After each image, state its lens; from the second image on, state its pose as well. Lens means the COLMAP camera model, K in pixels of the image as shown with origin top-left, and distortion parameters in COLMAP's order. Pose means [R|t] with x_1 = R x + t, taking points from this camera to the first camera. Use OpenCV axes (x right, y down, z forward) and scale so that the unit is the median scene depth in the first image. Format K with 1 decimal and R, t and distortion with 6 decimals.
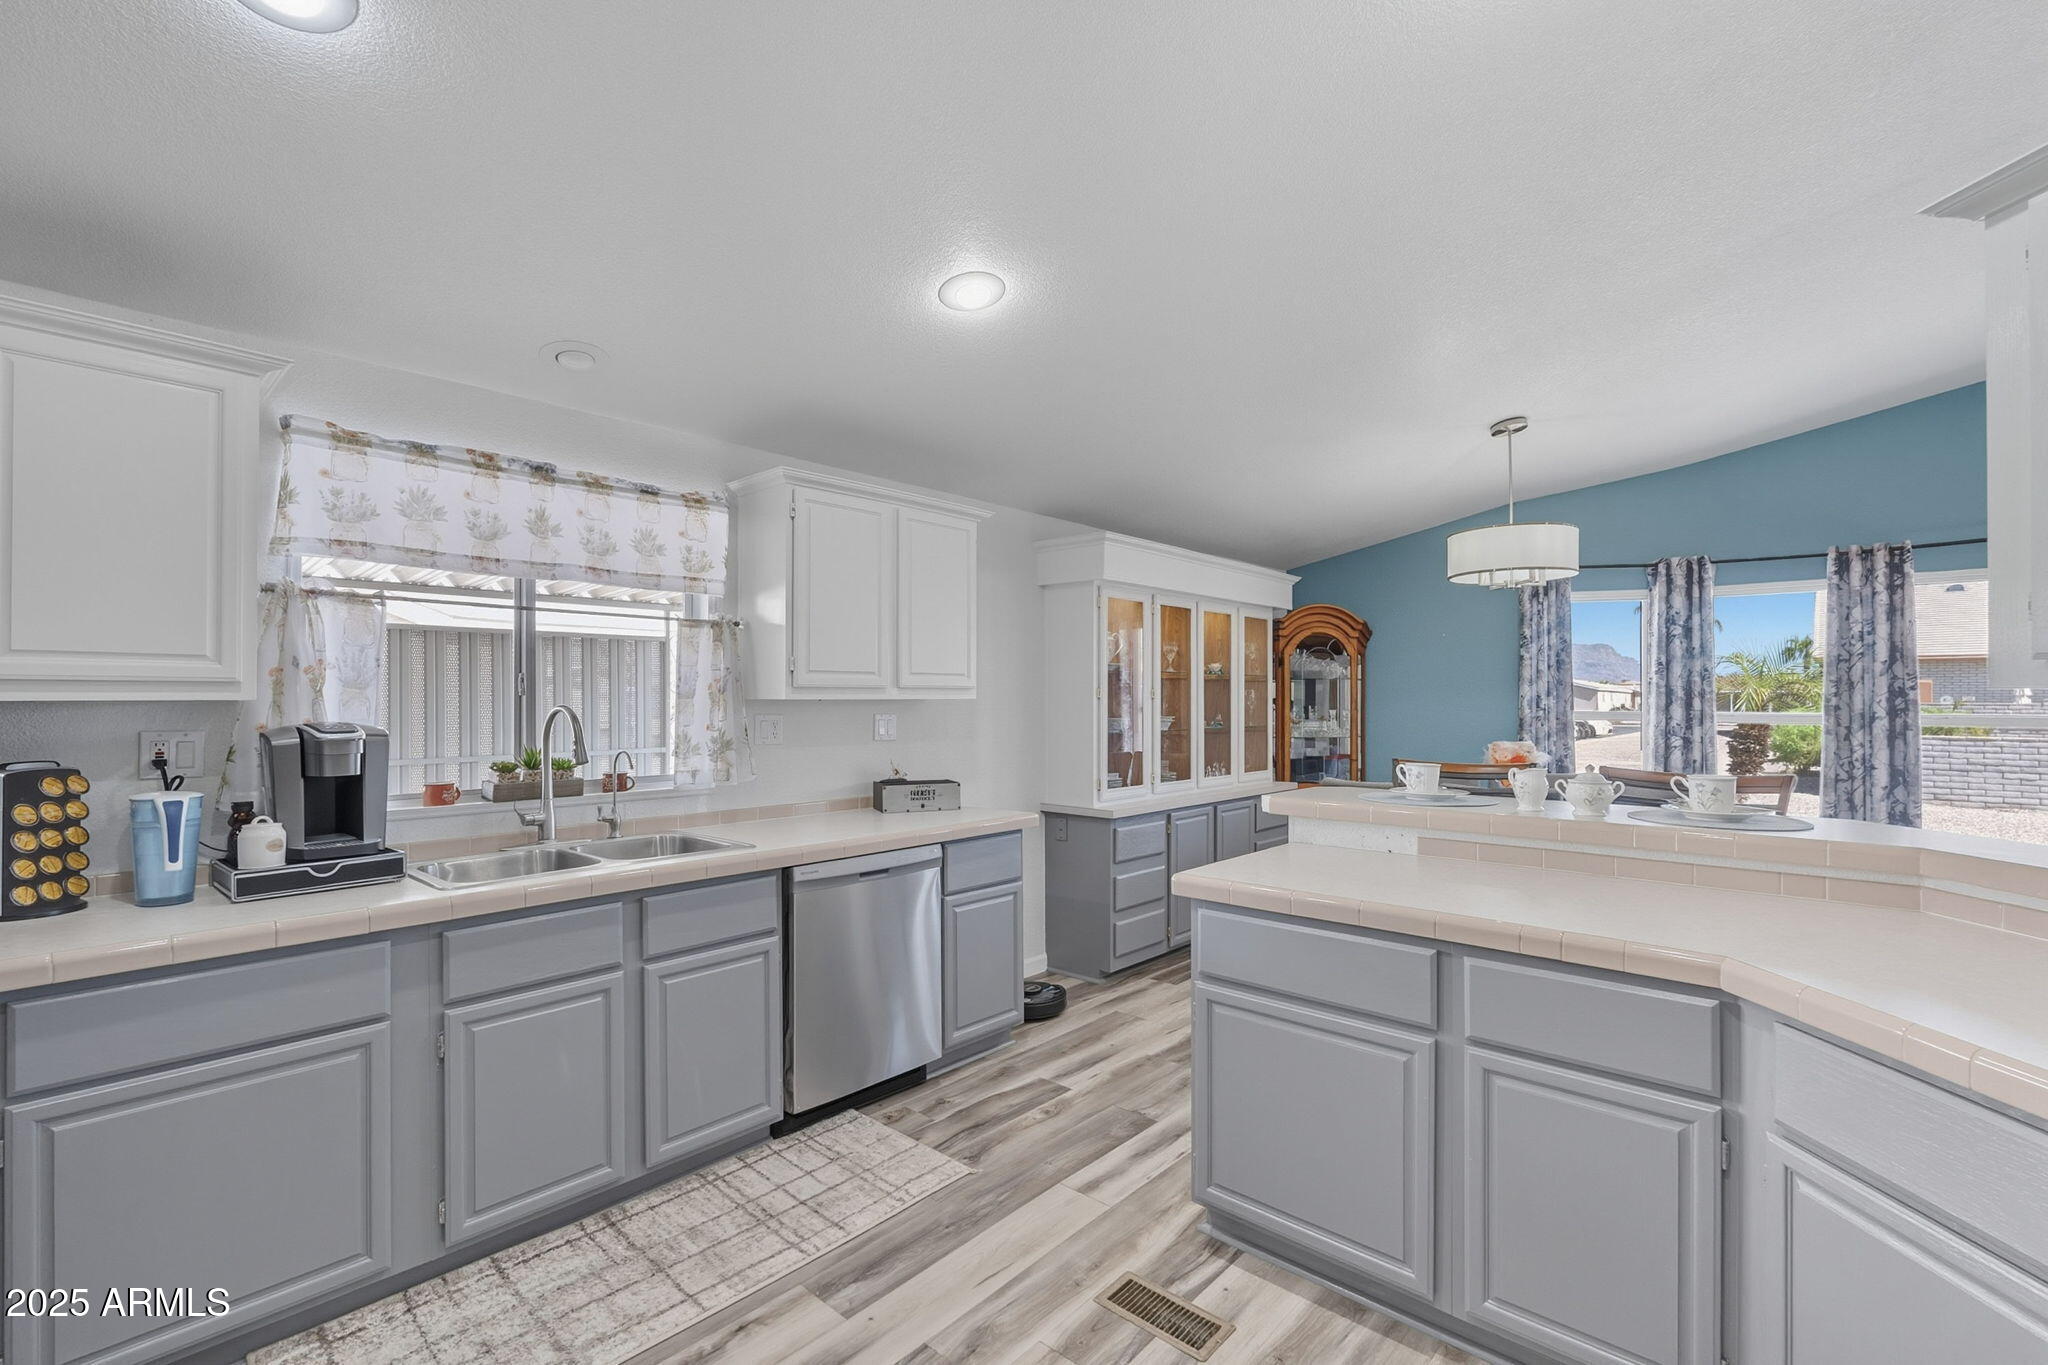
lens RADIAL K [[894.6, 0, 1026.4], [0, 894.6, 693.9], [0, 0, 1]] dist [-0.008947, 0.002101]
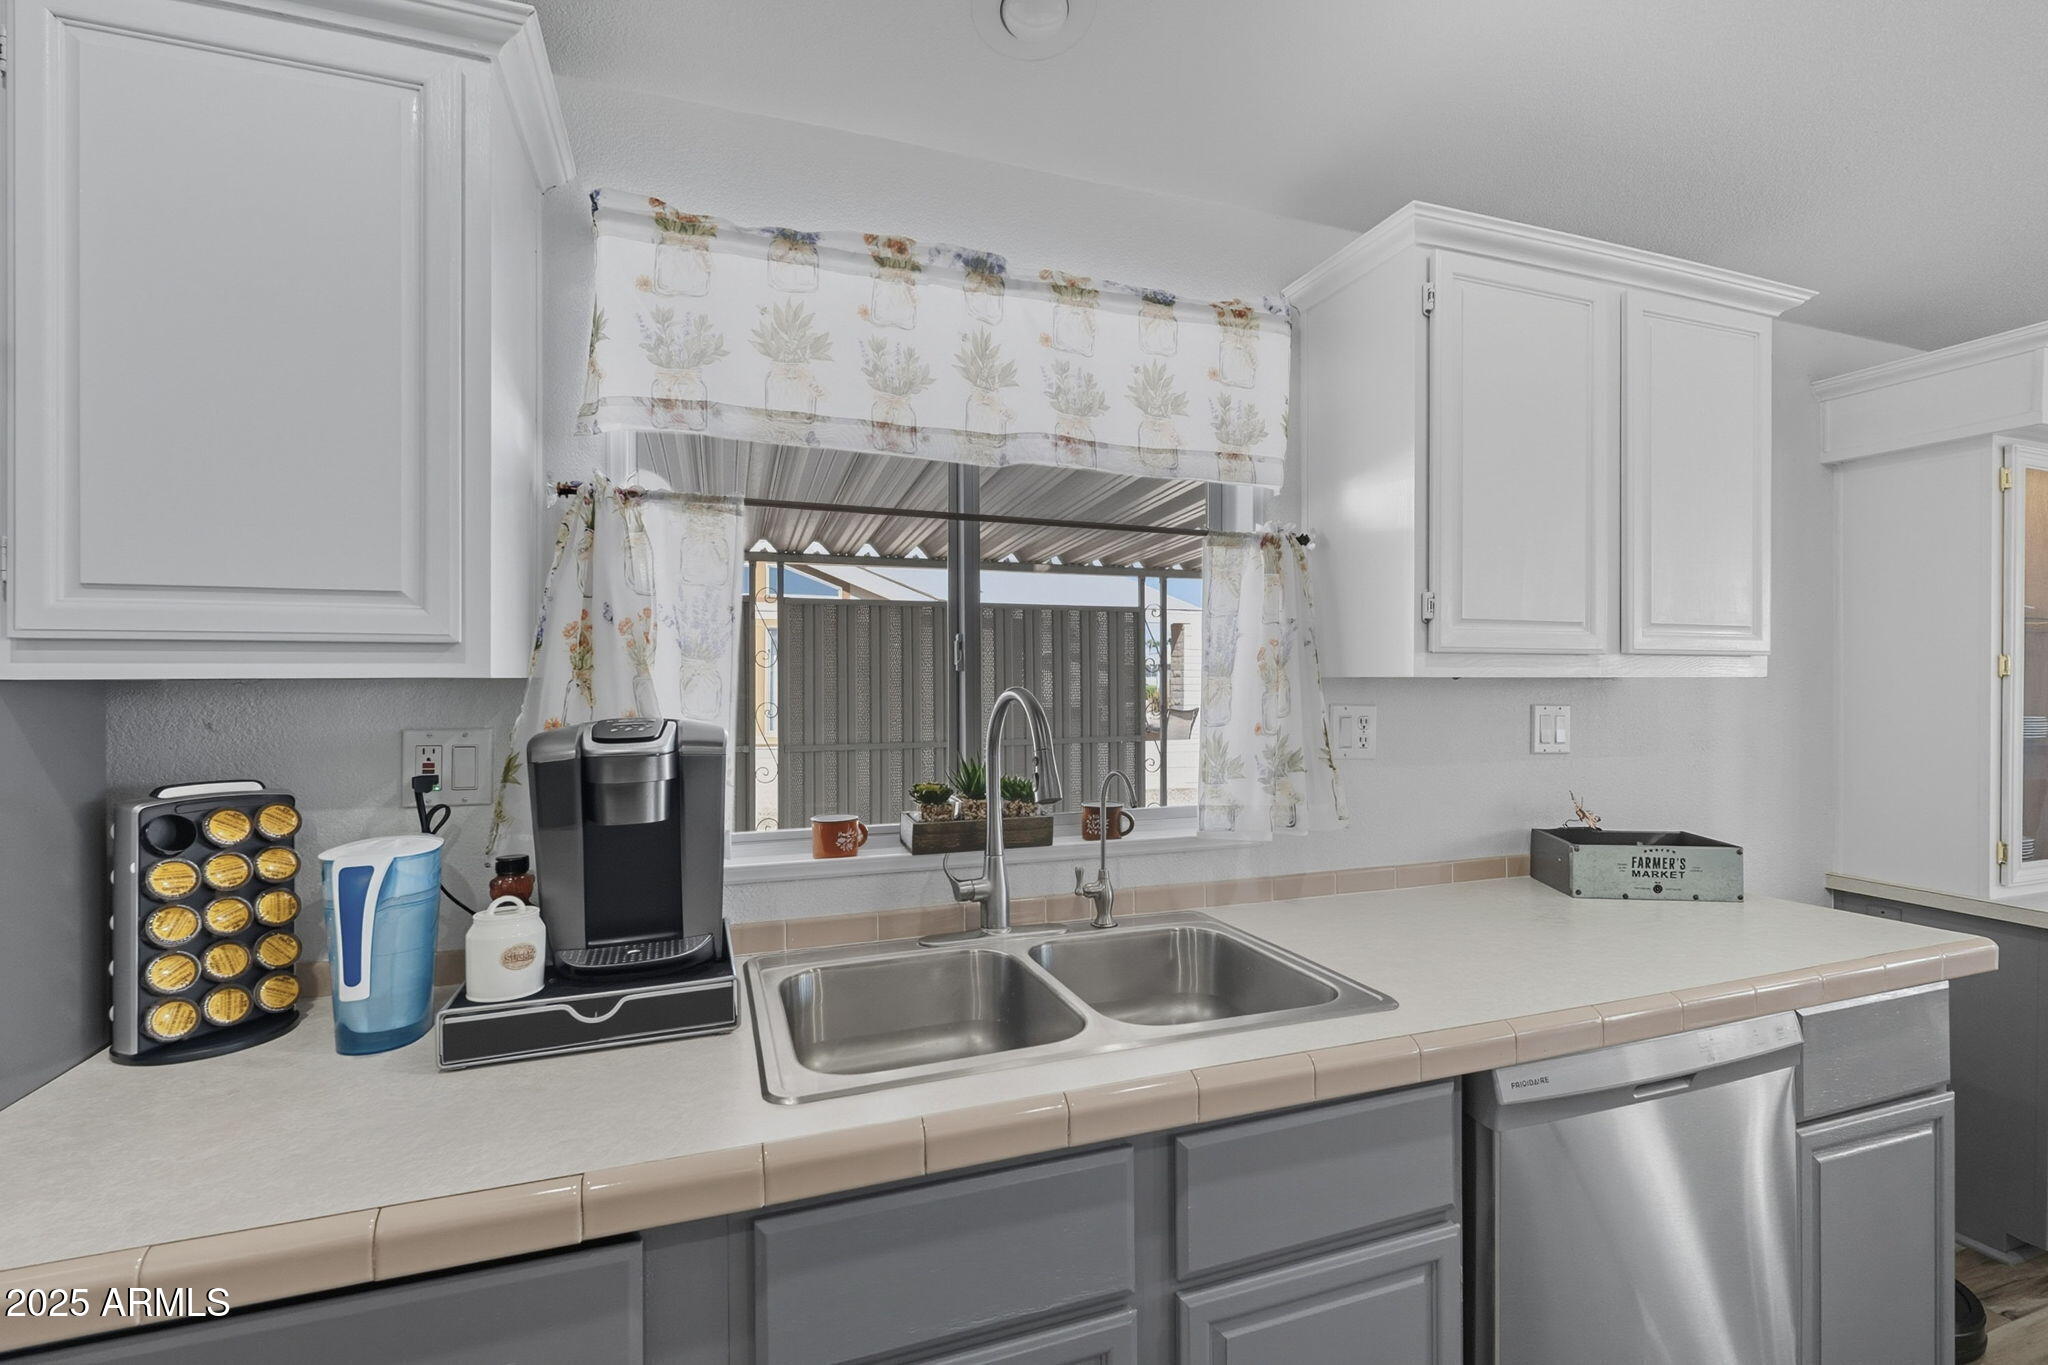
lens RADIAL K [[894.6, 0, 1027.3], [0, 894.6, 684.3], [0, 0, 1]] dist [-0.008947, 0.002101]
pose [[0.881452, 0.002420, -0.472267, -0.259231], [0.003207, 0.999933, 0.011111, 0.004355], [0.472262, -0.011309, 0.881386, 0.527072]]
